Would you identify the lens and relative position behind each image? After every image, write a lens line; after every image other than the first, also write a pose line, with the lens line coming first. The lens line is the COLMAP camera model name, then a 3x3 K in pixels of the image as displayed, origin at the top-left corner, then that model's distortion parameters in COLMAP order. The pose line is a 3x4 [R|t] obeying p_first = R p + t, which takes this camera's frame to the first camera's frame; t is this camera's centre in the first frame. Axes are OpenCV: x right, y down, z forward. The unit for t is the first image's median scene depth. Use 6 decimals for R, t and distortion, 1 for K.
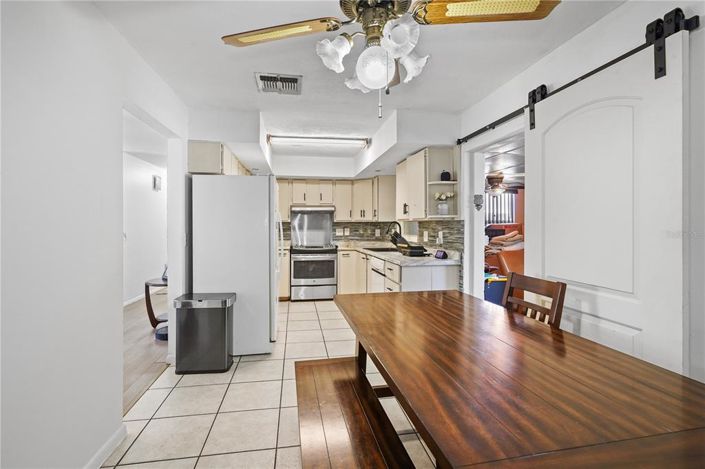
lens RADIAL K [[323.8, 0, 351.4], [0, 323.8, 229.5], [0, 0, 1]] dist [-0.000555, -0.000002]
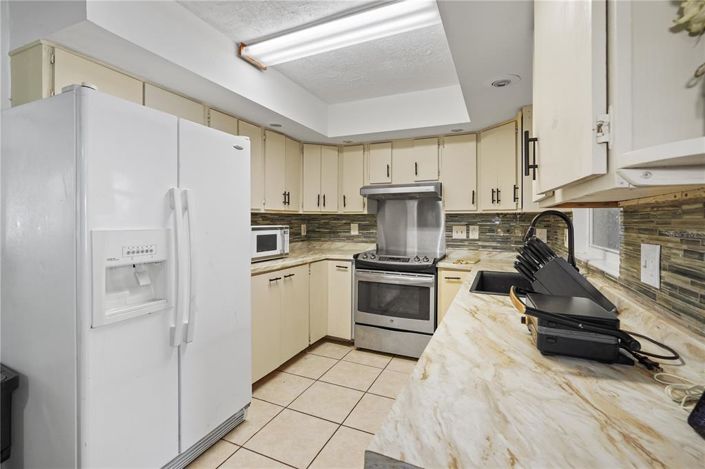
lens RADIAL K [[323.8, 0, 355.6], [0, 323.8, 220.8], [0, 0, 1]] dist [-0.000555, -0.000002]
pose [[0.835262, 0.007196, -0.549805, 0.127452], [-0.013346, 0.999885, -0.007190, -0.005891], [0.549690, 0.013343, 0.835262, 0.478719]]
